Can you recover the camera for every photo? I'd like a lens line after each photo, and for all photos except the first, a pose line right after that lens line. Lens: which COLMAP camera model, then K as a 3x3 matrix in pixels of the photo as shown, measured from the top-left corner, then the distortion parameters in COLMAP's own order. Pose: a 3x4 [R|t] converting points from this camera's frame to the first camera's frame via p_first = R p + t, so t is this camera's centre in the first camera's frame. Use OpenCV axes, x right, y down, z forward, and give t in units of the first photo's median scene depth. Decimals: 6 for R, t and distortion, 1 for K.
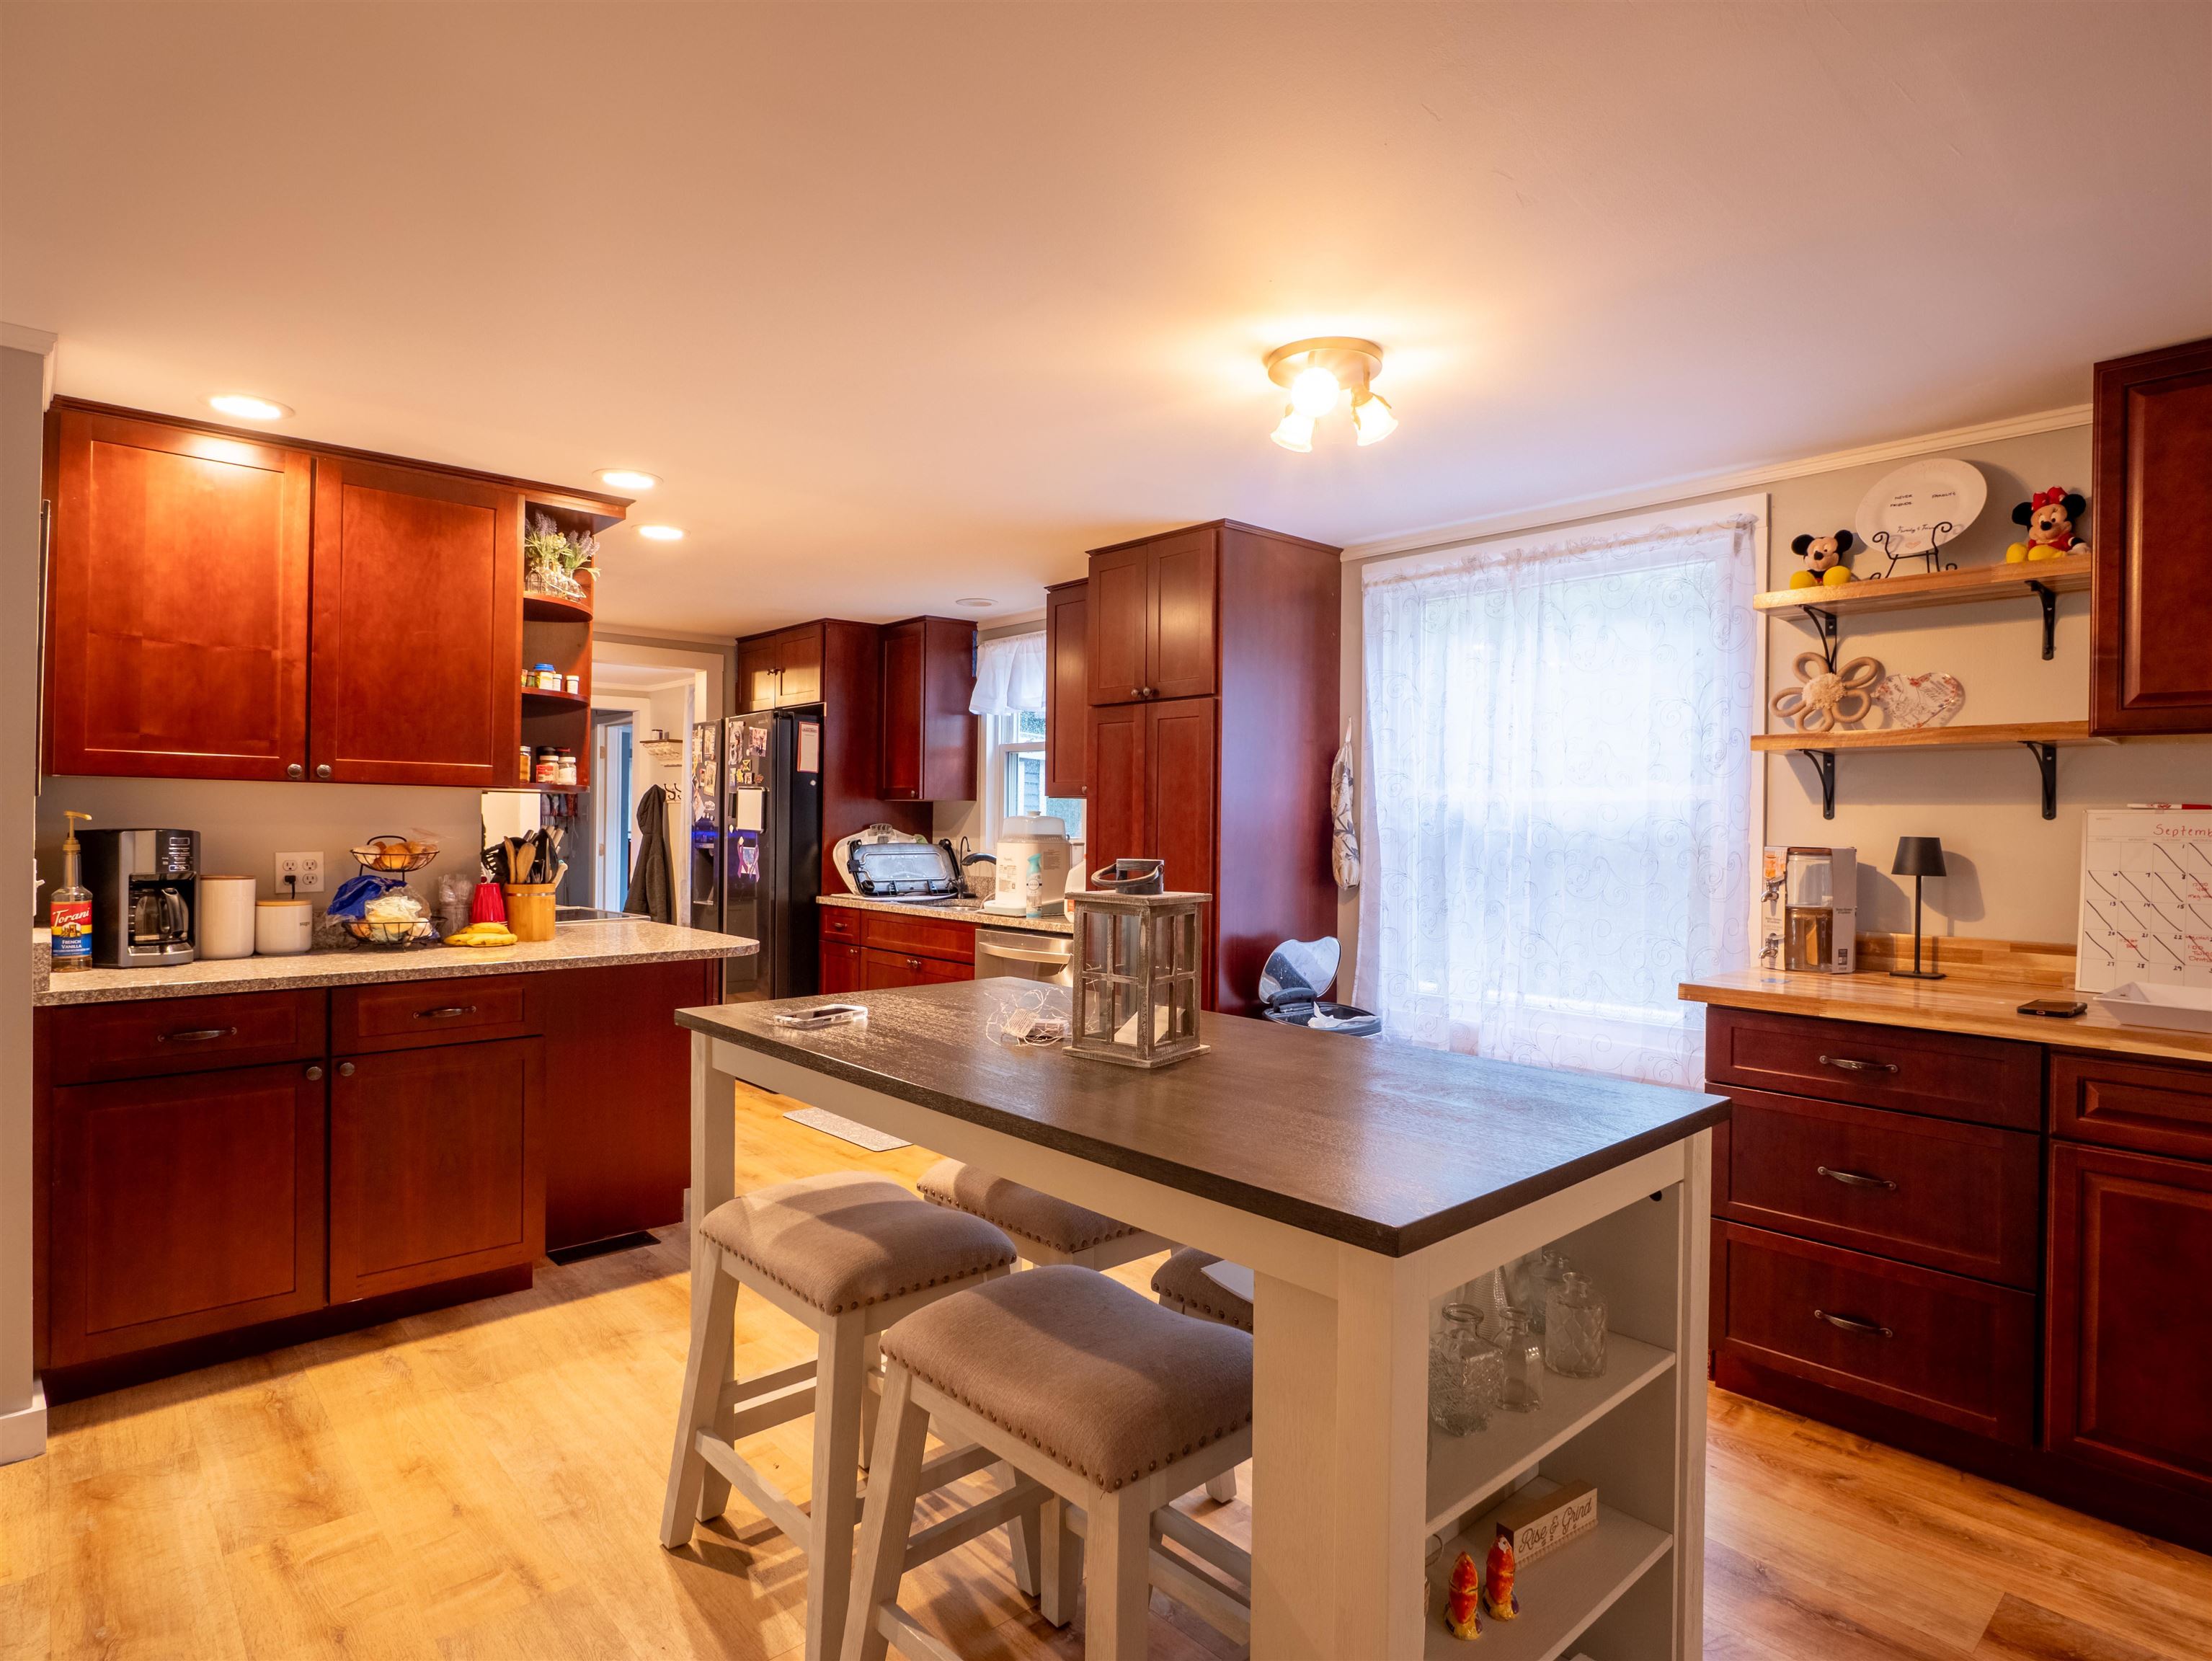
lens RADIAL K [[1195.6, 0, 1096.4], [0, 1195.6, 832.1], [0, 0, 1]] dist [-0.019047, 0.005427]
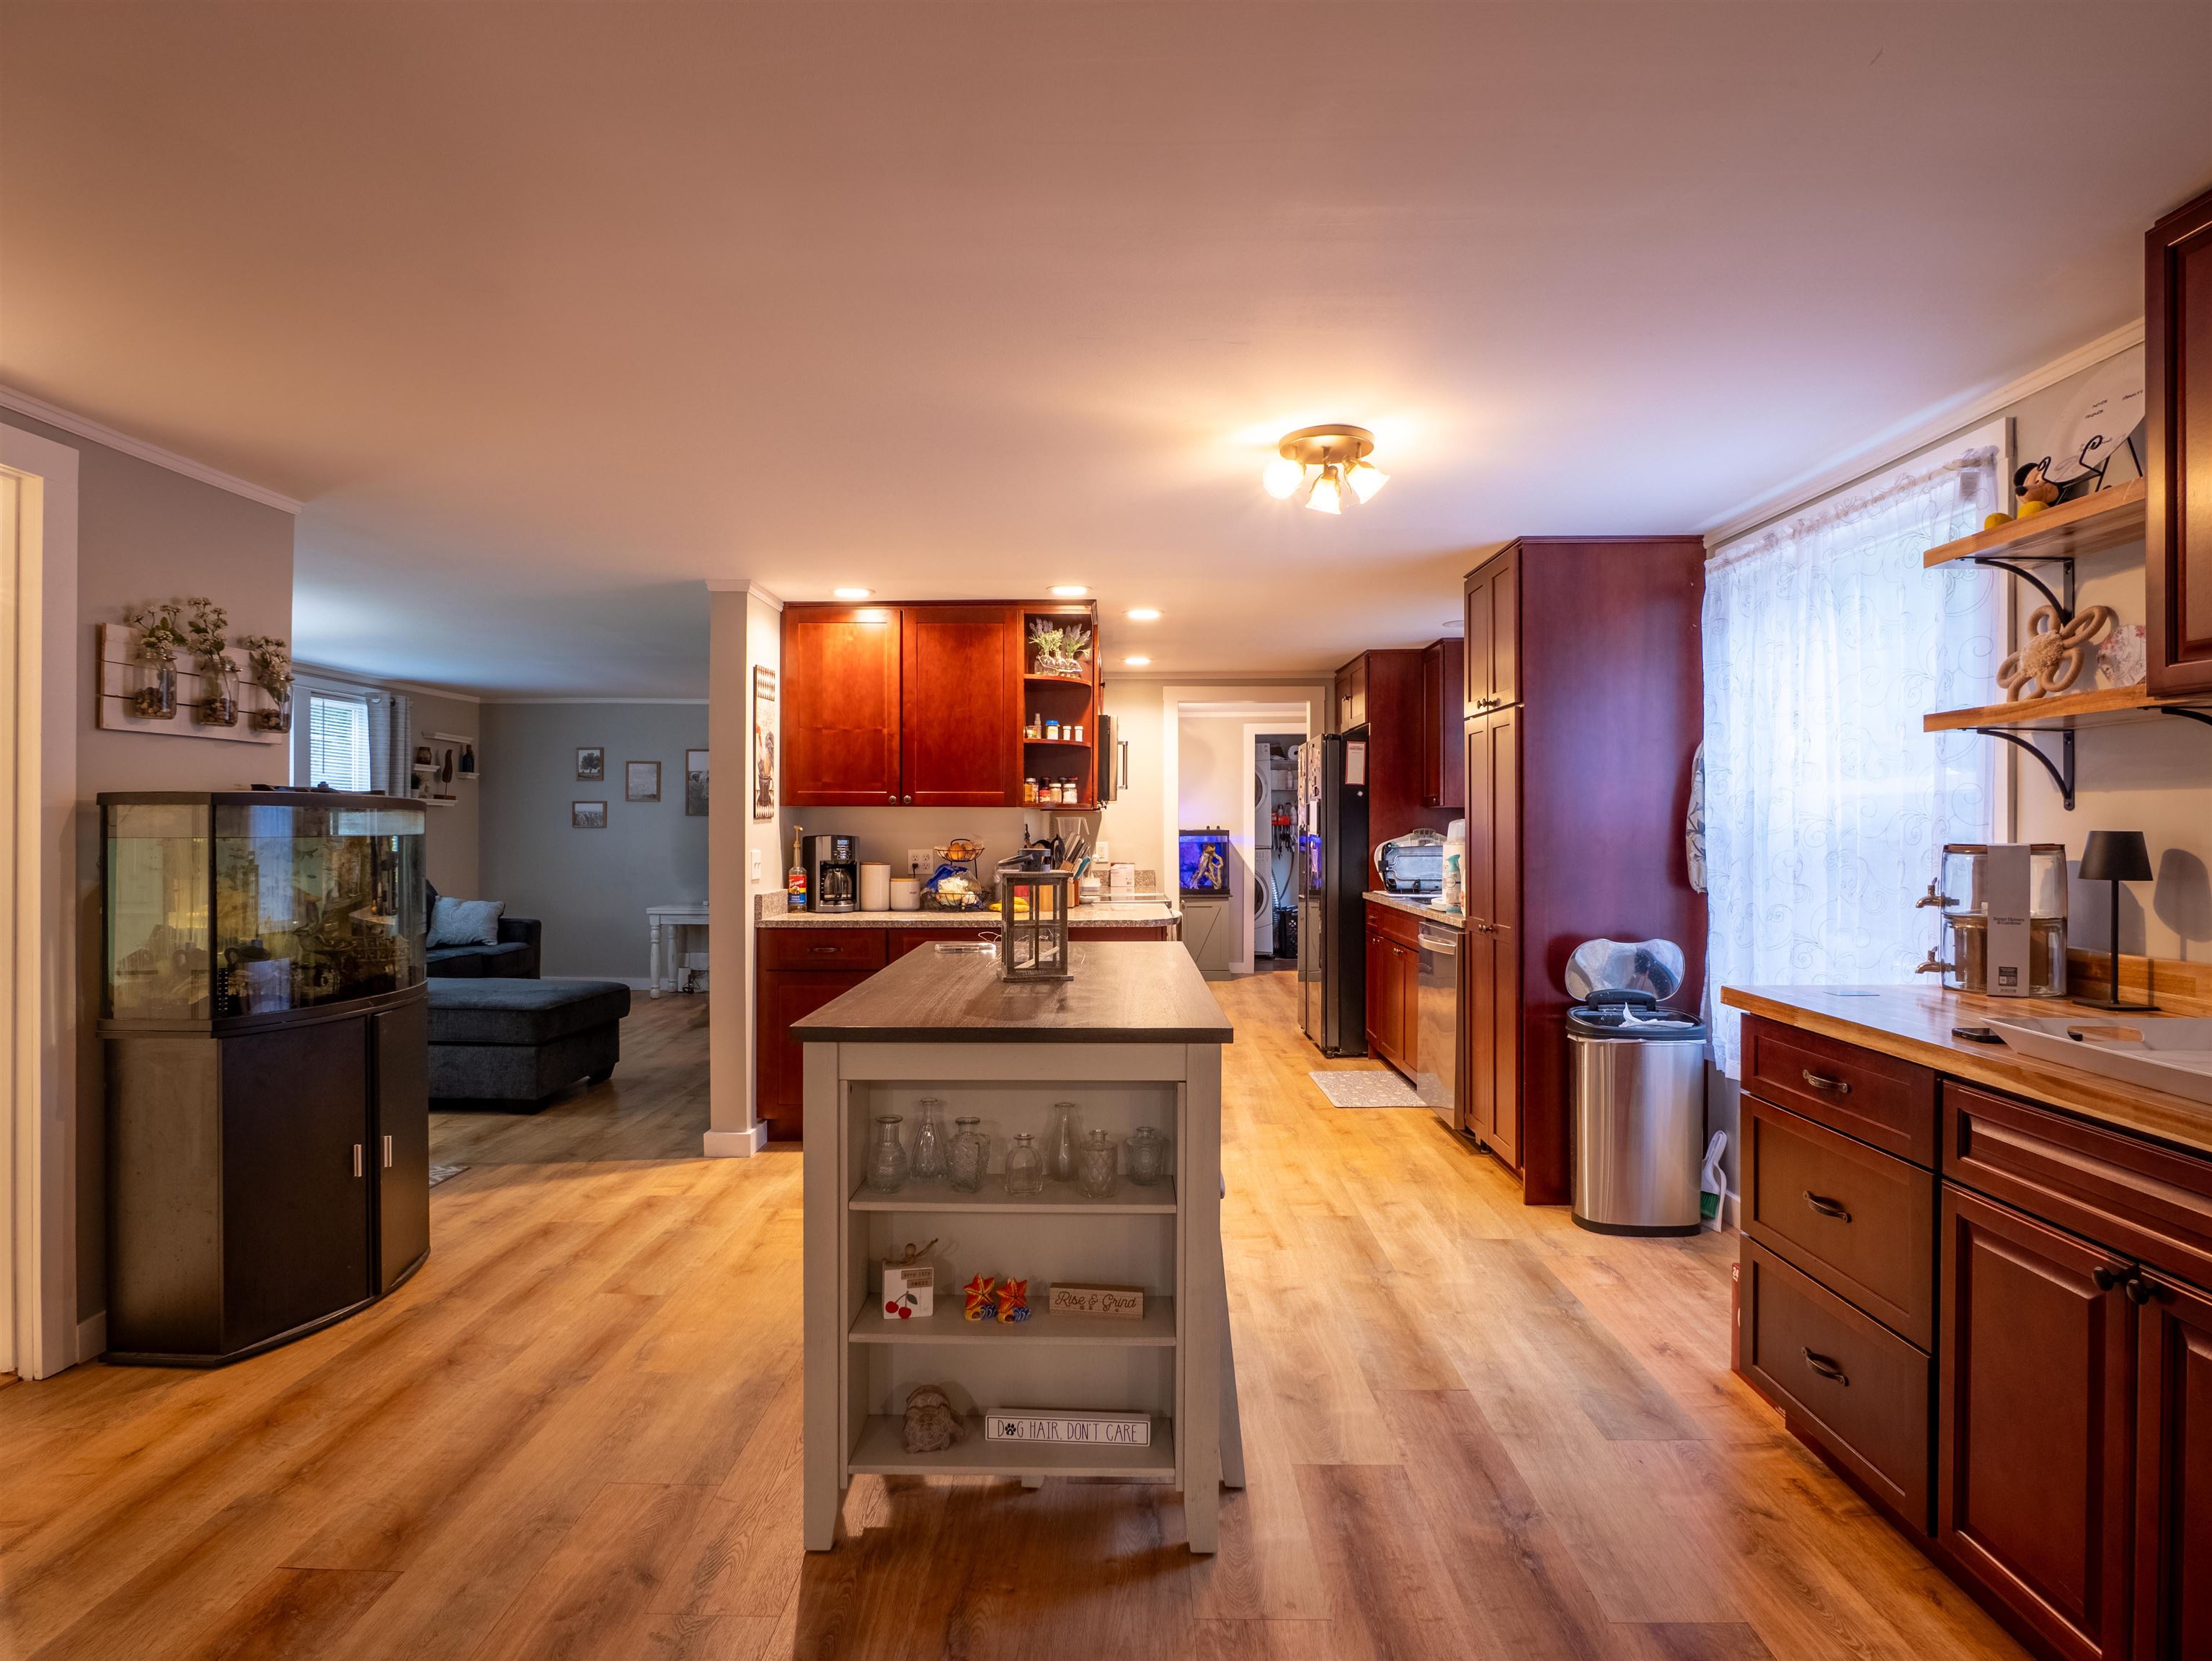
lens RADIAL K [[1195.6, 0, 1083.1], [0, 1195.6, 831.0], [0, 0, 1]] dist [-0.019047, 0.005427]
pose [[0.727993, -0.008515, -0.685532, 0.646296], [0.003054, 0.999953, -0.009178, 0.008110], [0.685578, 0.004588, 0.727985, -0.040492]]
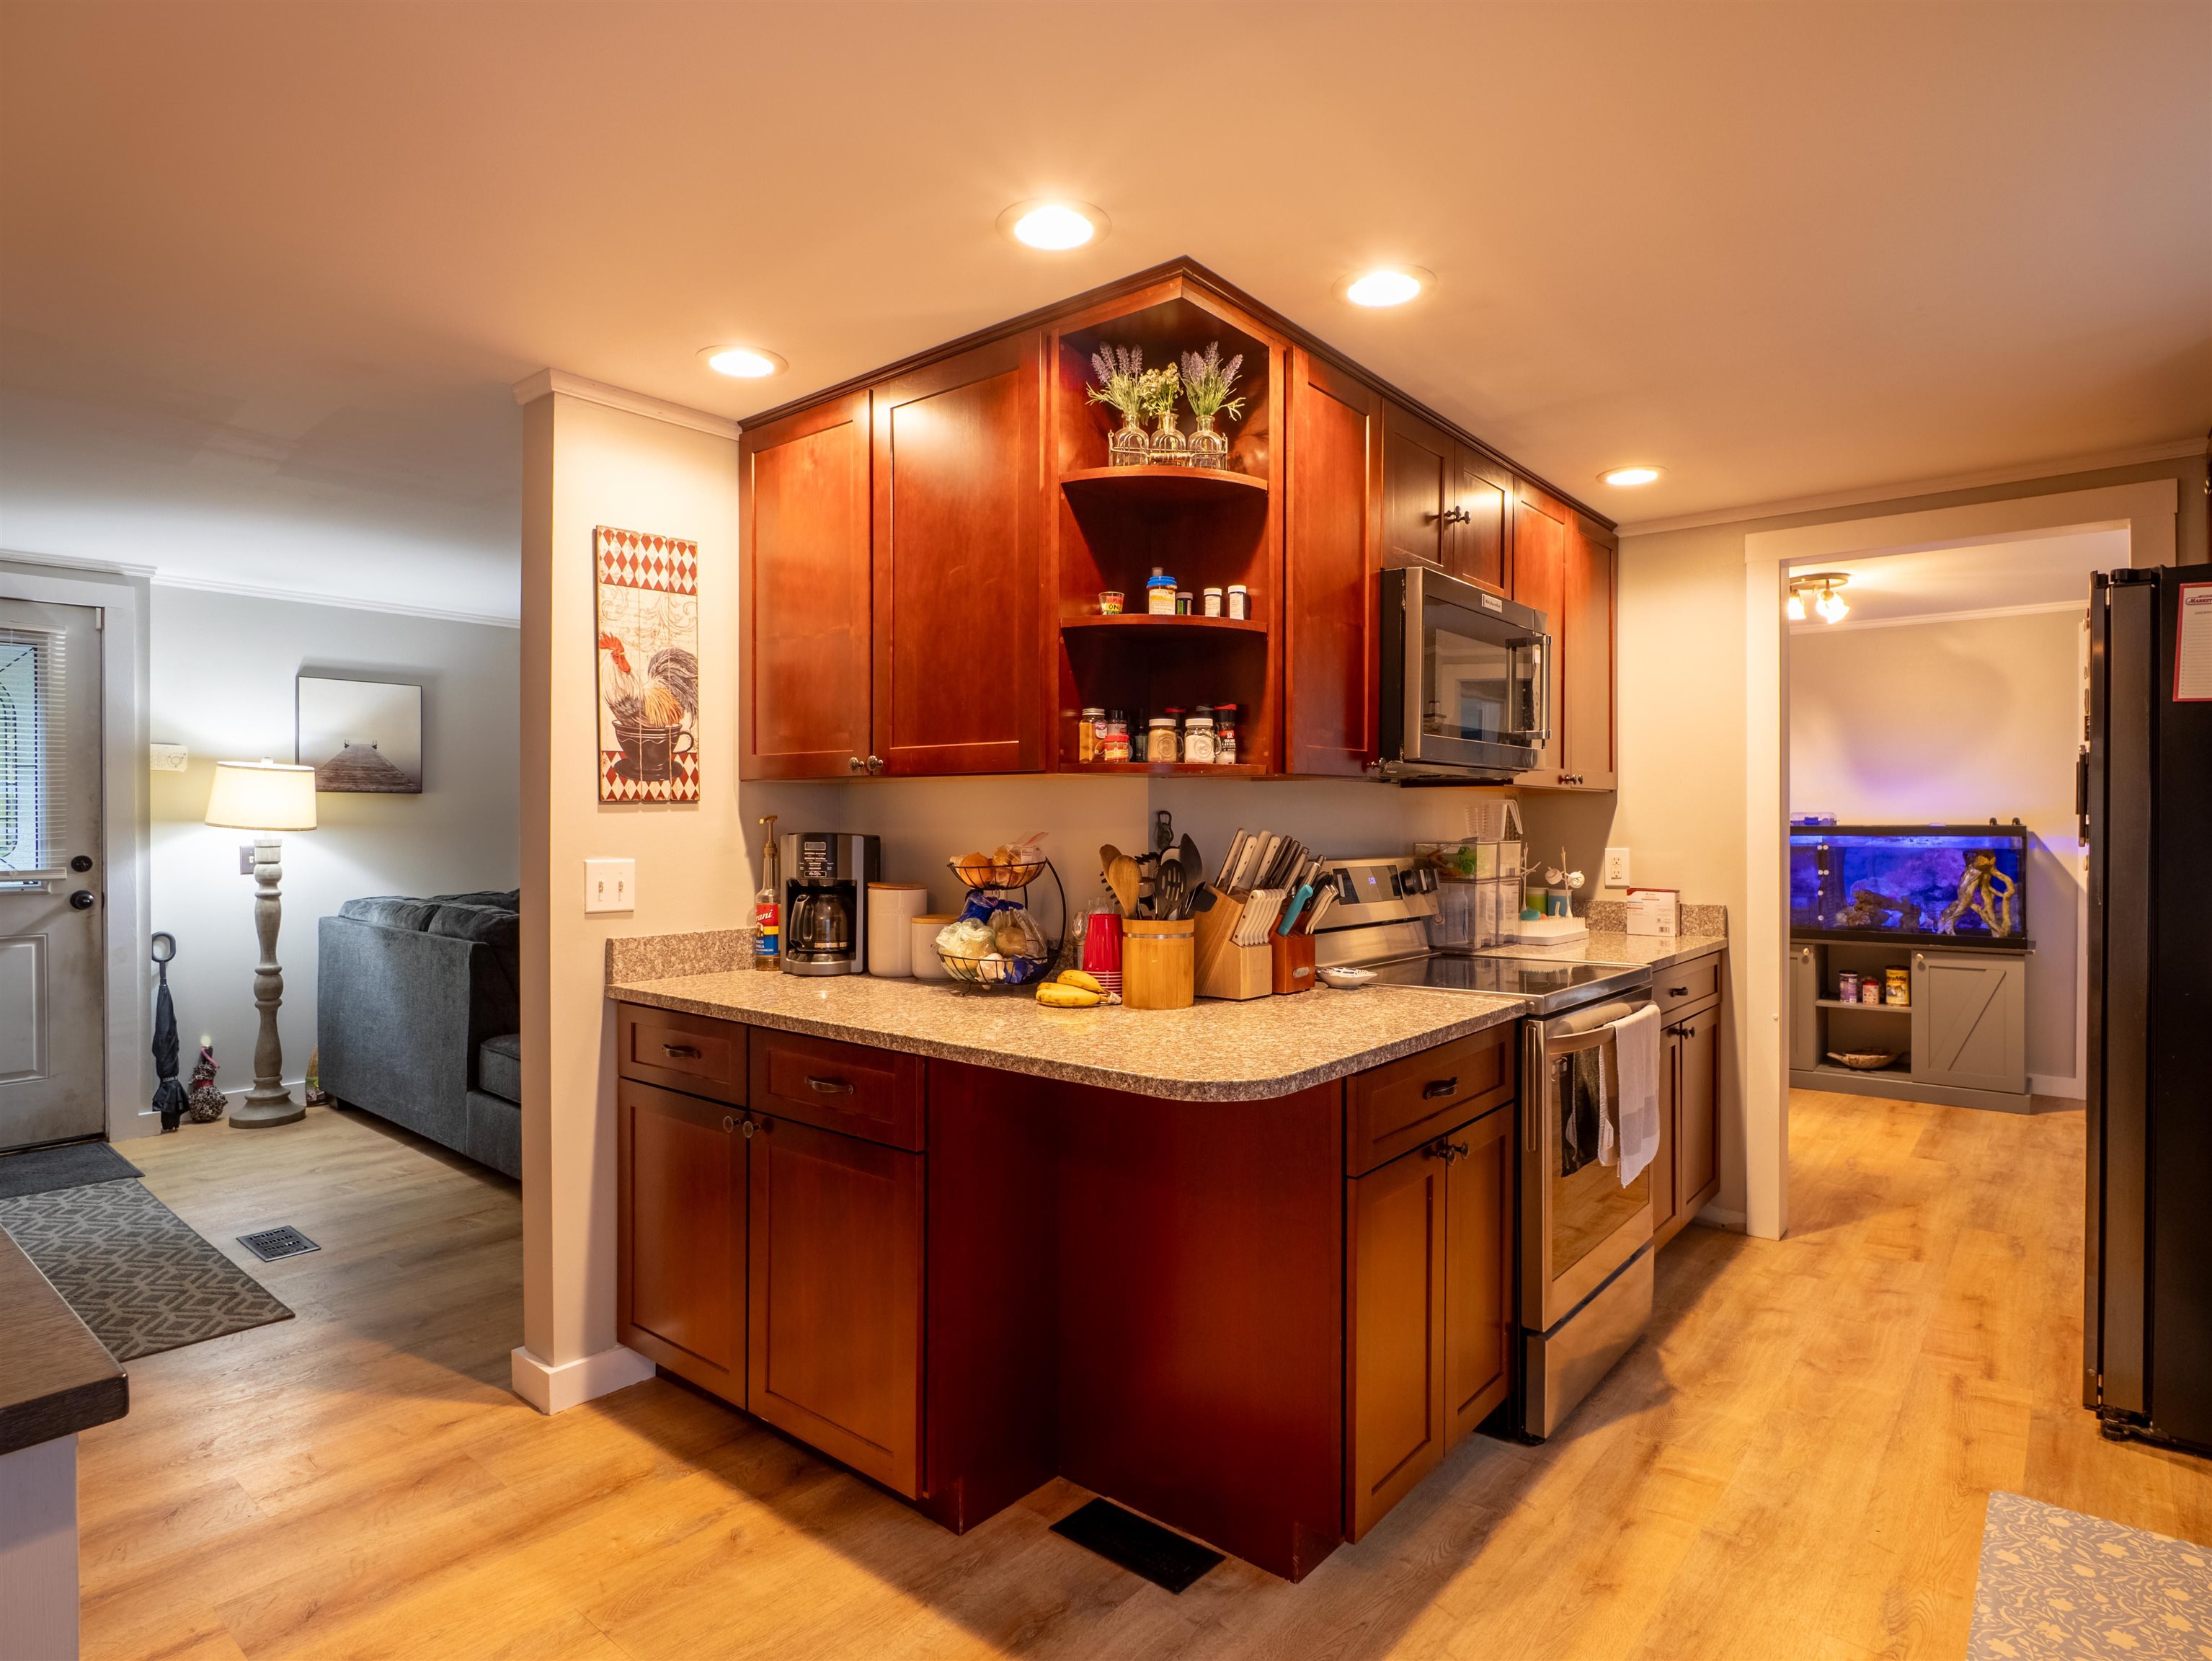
lens RADIAL K [[1195.6, 0, 1111.2], [0, 1195.6, 823.0], [0, 0, 1]] dist [-0.019047, 0.005427]
pose [[0.153063, -0.008283, -0.988182, 0.191472], [-0.006259, 0.999937, -0.009351, -0.002671], [0.988197, 0.007616, 0.153002, 1.007213]]
